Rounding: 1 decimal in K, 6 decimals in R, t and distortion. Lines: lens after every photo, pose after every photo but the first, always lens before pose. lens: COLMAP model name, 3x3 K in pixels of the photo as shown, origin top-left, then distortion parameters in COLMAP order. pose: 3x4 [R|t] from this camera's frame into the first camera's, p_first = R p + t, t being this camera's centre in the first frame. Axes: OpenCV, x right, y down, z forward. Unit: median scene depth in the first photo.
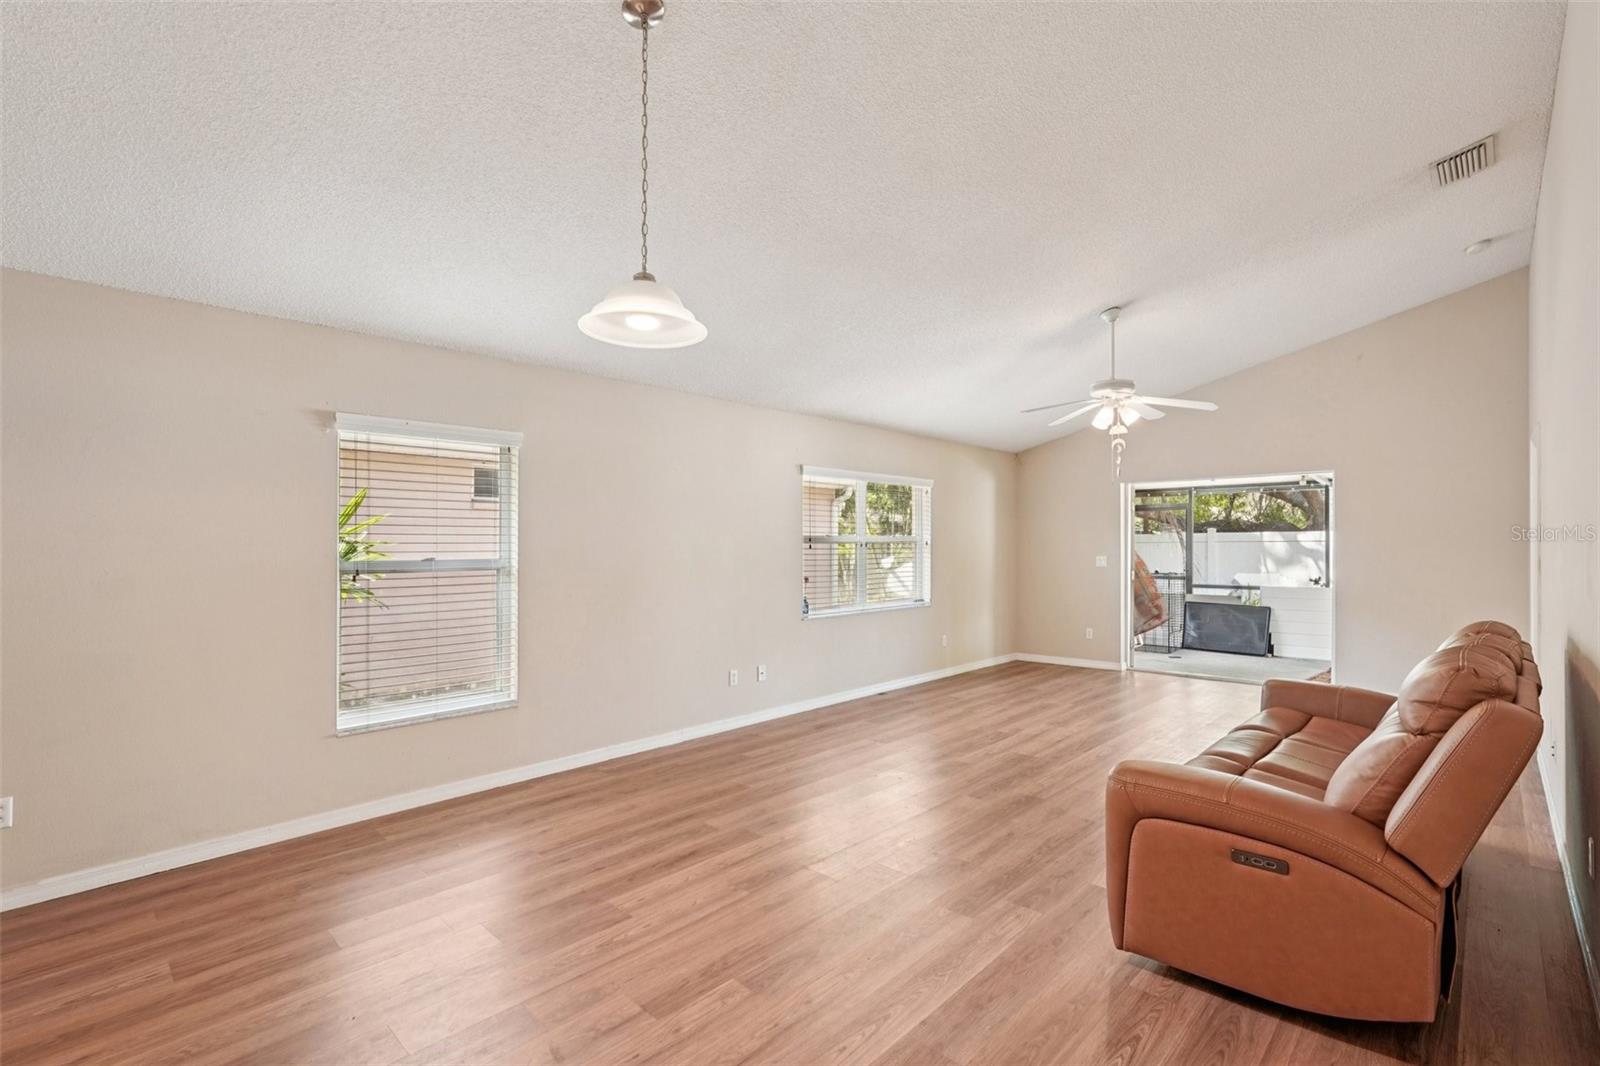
lens RADIAL K [[723.8, 0, 802.6], [0, 723.8, 535.4], [0, 0, 1]] dist [-0.002656, 0.002393]
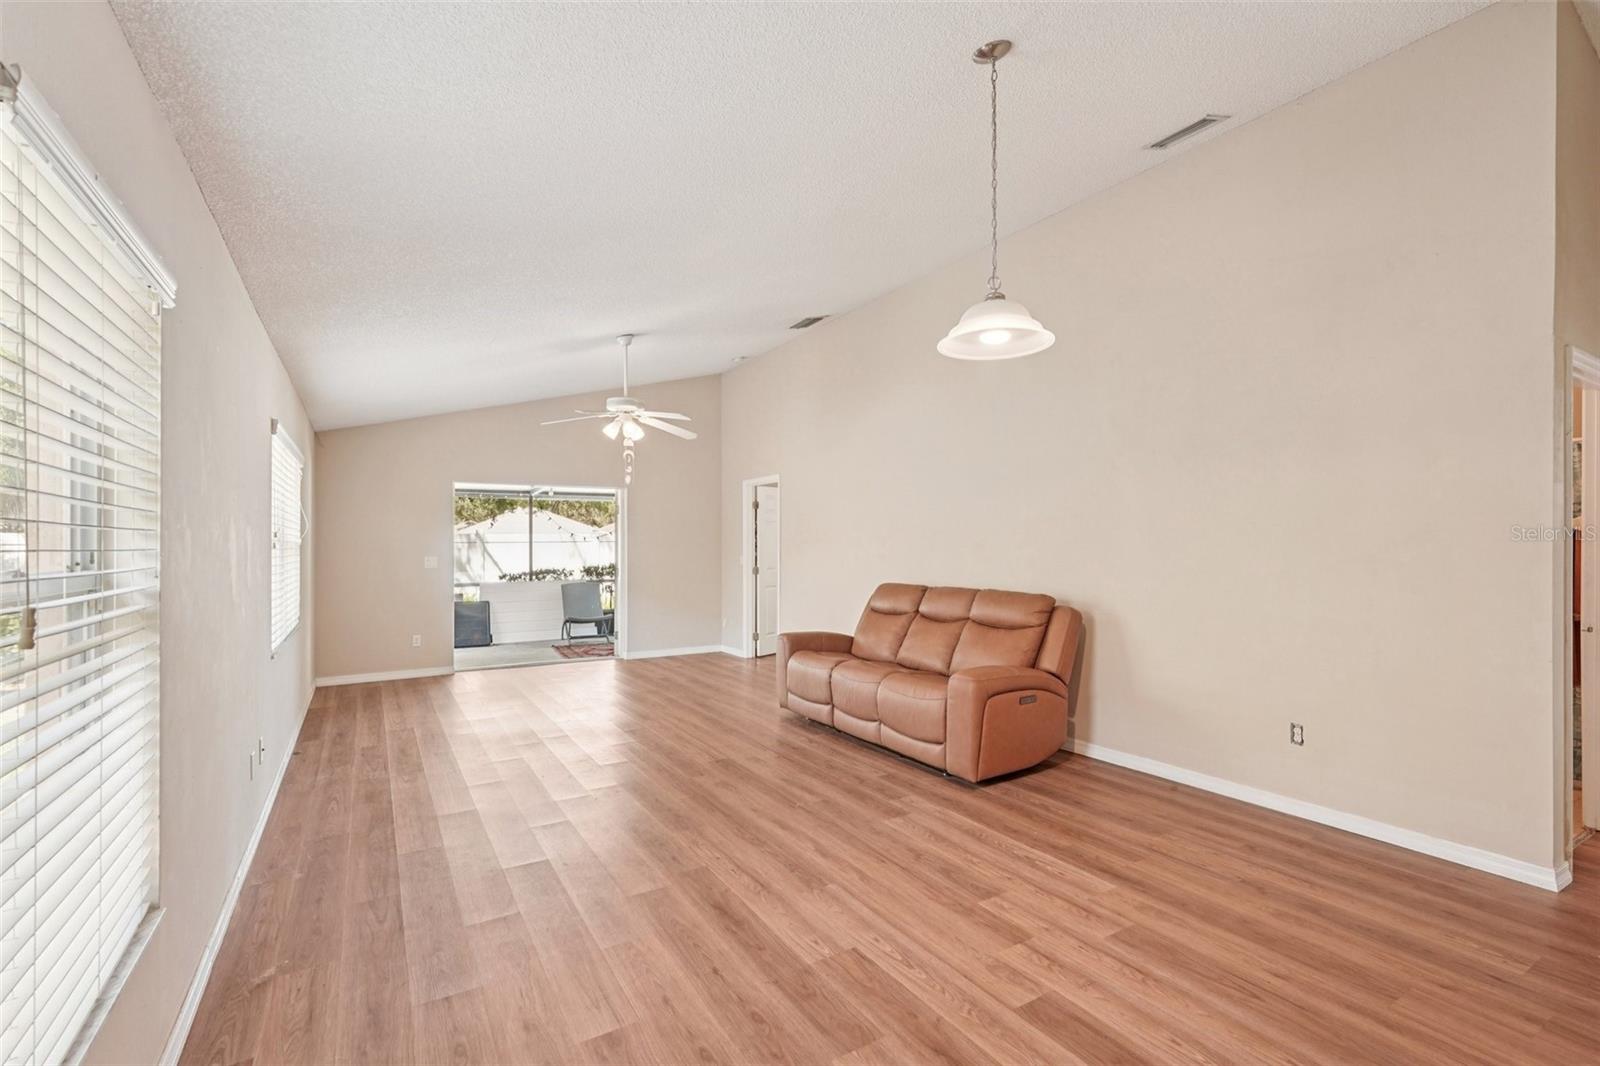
lens RADIAL K [[732.7, 0, 811.3], [0, 732.7, 540.6], [0, 0, 1]] dist [0.000092, -0.000040]
pose [[0.258750, 0.006398, 0.965923, -1.067900], [-0.009924, 0.999943, -0.003965, 0.018014], [-0.965893, -0.008560, 0.258799, 0.763637]]
